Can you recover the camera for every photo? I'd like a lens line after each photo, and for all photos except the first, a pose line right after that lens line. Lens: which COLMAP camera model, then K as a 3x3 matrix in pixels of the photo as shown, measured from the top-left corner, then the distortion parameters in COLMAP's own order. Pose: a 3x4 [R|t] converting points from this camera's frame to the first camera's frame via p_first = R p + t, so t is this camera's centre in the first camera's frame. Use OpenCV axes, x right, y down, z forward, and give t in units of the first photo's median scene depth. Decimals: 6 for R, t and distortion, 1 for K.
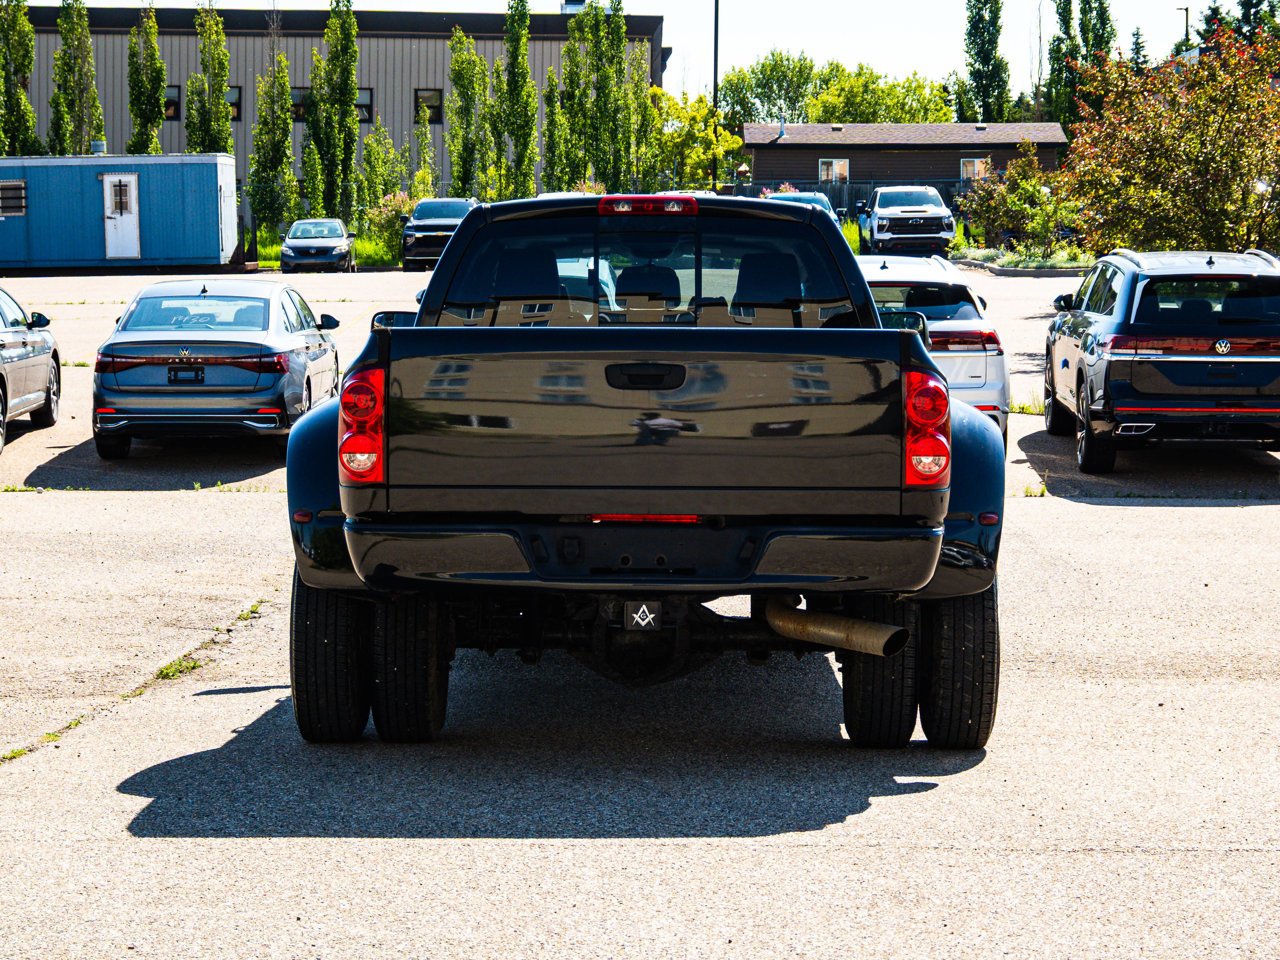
lens RADIAL K [[2914.1, 0, 639.8], [0, 2914.1, 482.6], [0, 0, 1]] dist [-0.015171, 0.000000]
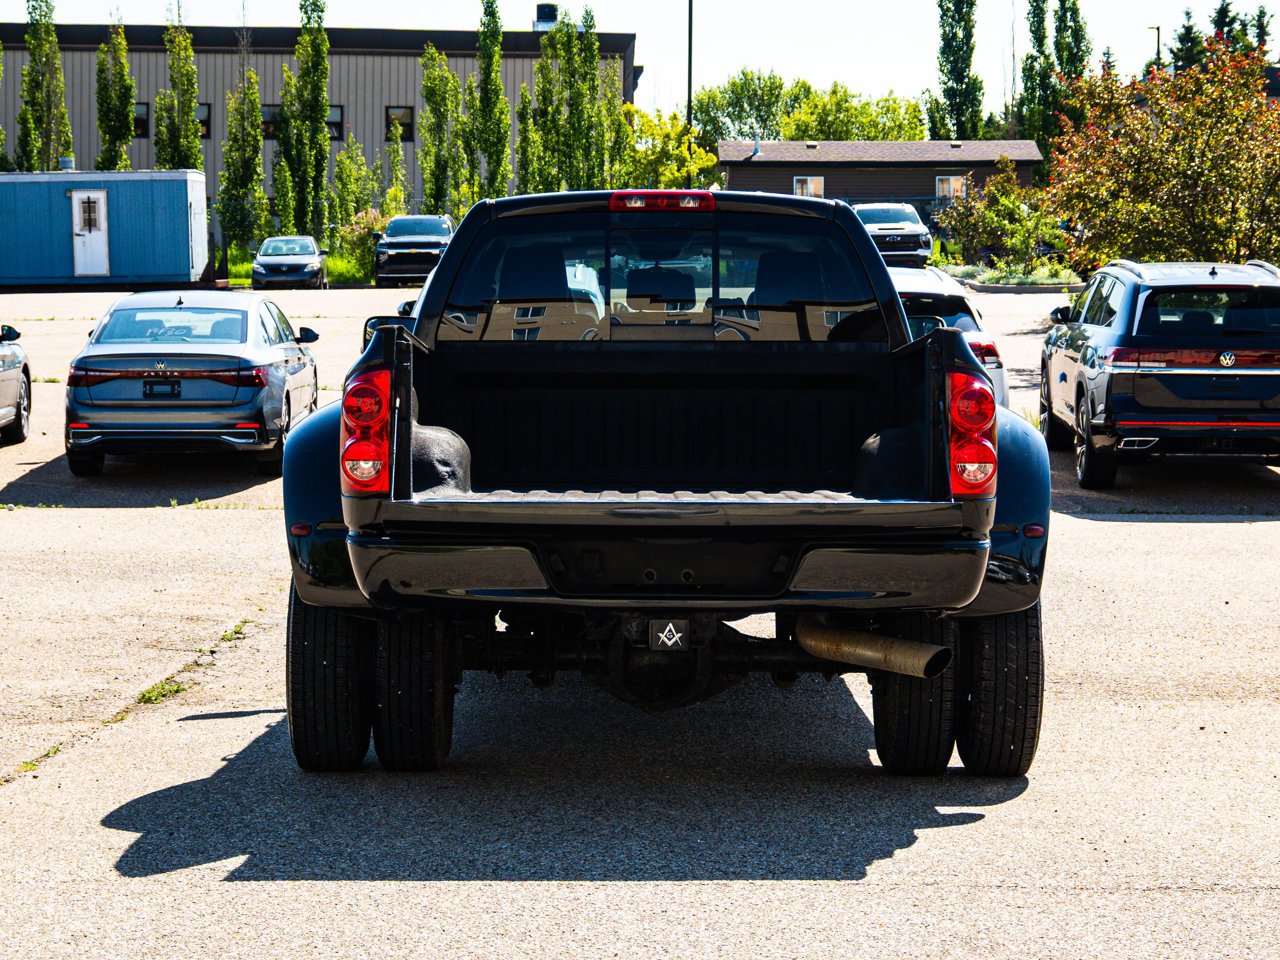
lens RADIAL K [[2914.1, 0, 658.2], [0, 2914.1, 471.3], [0, 0, 1]] dist [-0.015171, 0.000000]
pose [[0.999848, -0.001042, 0.017430, -0.004808], [0.001235, 0.999938, -0.011045, 0.000964], [-0.017418, 0.011065, 0.999787, 0.017921]]
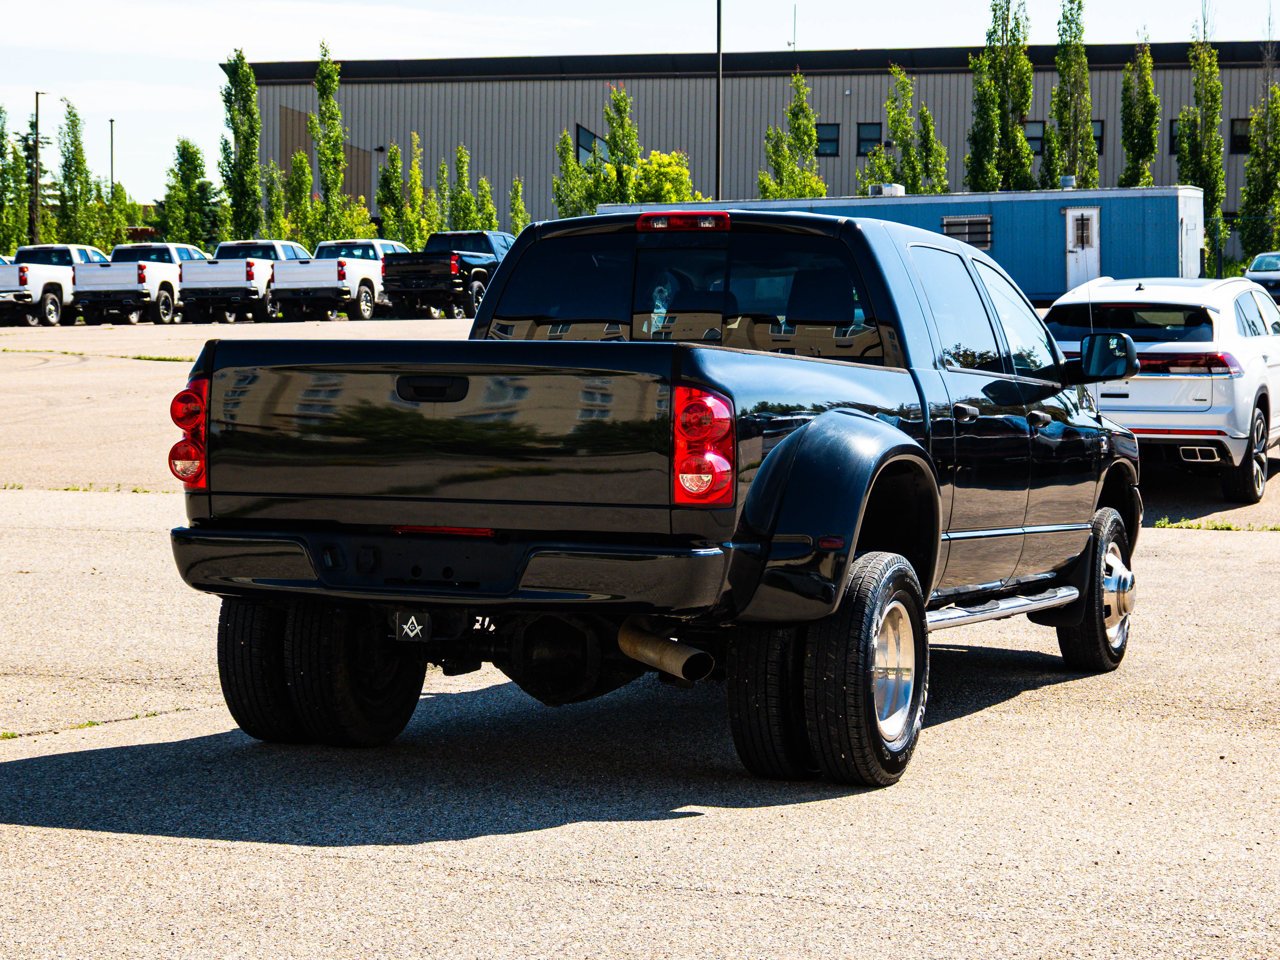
lens RADIAL K [[2914.1, 0, 642.3], [0, 2914.1, 433.4], [0, 0, 1]] dist [-0.015171, 0.000000]
pose [[0.927363, 0.014297, -0.373889, 0.115601], [-0.025265, 0.999382, -0.024450, 0.000445], [0.373308, 0.032120, 0.927151, 0.025489]]
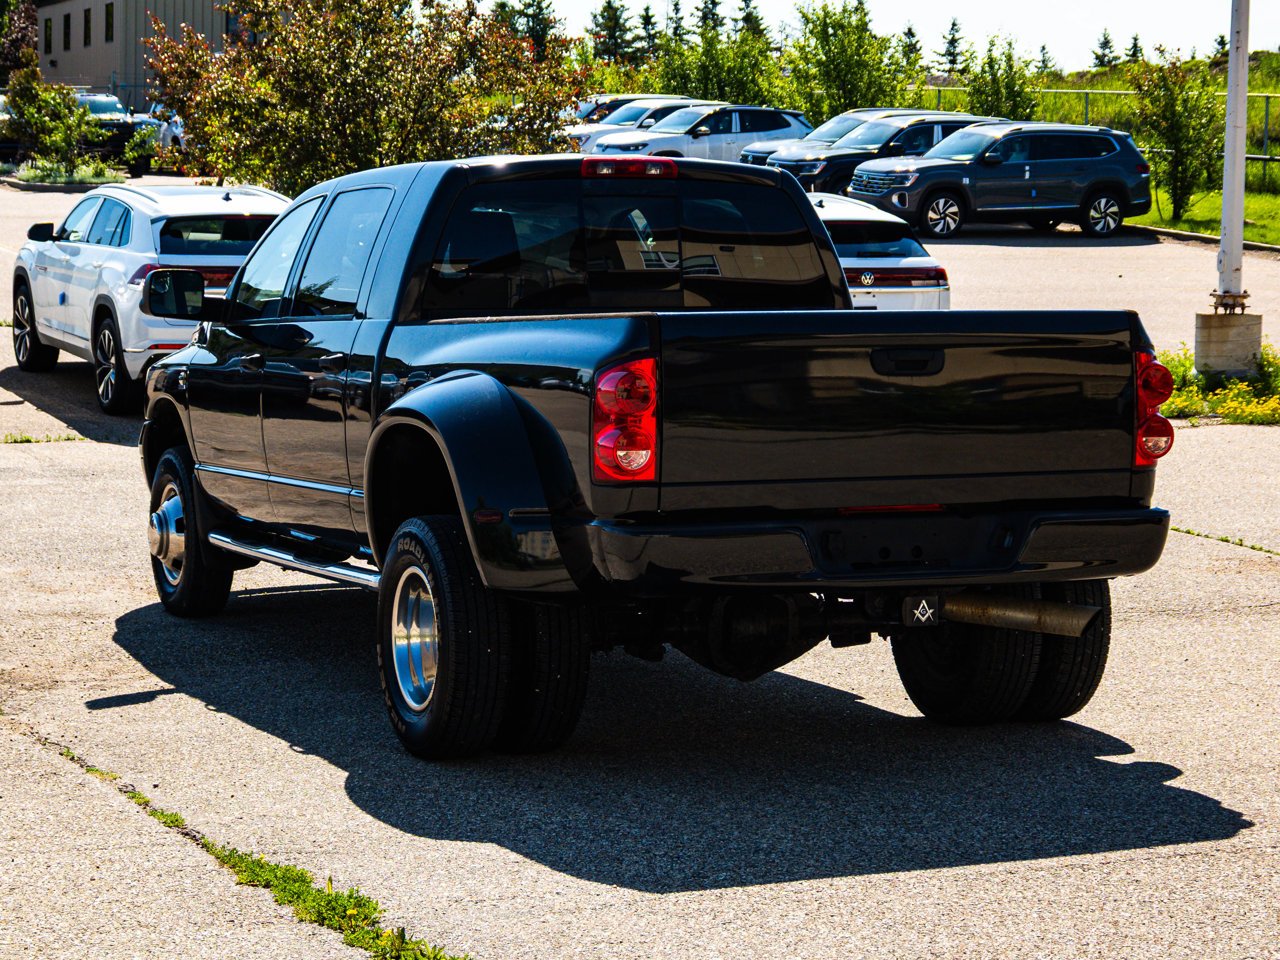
lens RADIAL K [[2914.1, 0, 640.2], [0, 2914.1, 478.3], [0, 0, 1]] dist [-0.015171, 0.000000]
pose [[0.915008, -0.031866, 0.402174, -0.121439], [0.019143, 0.999182, 0.035617, -0.008846], [-0.402980, -0.024891, 0.914870, 0.040524]]
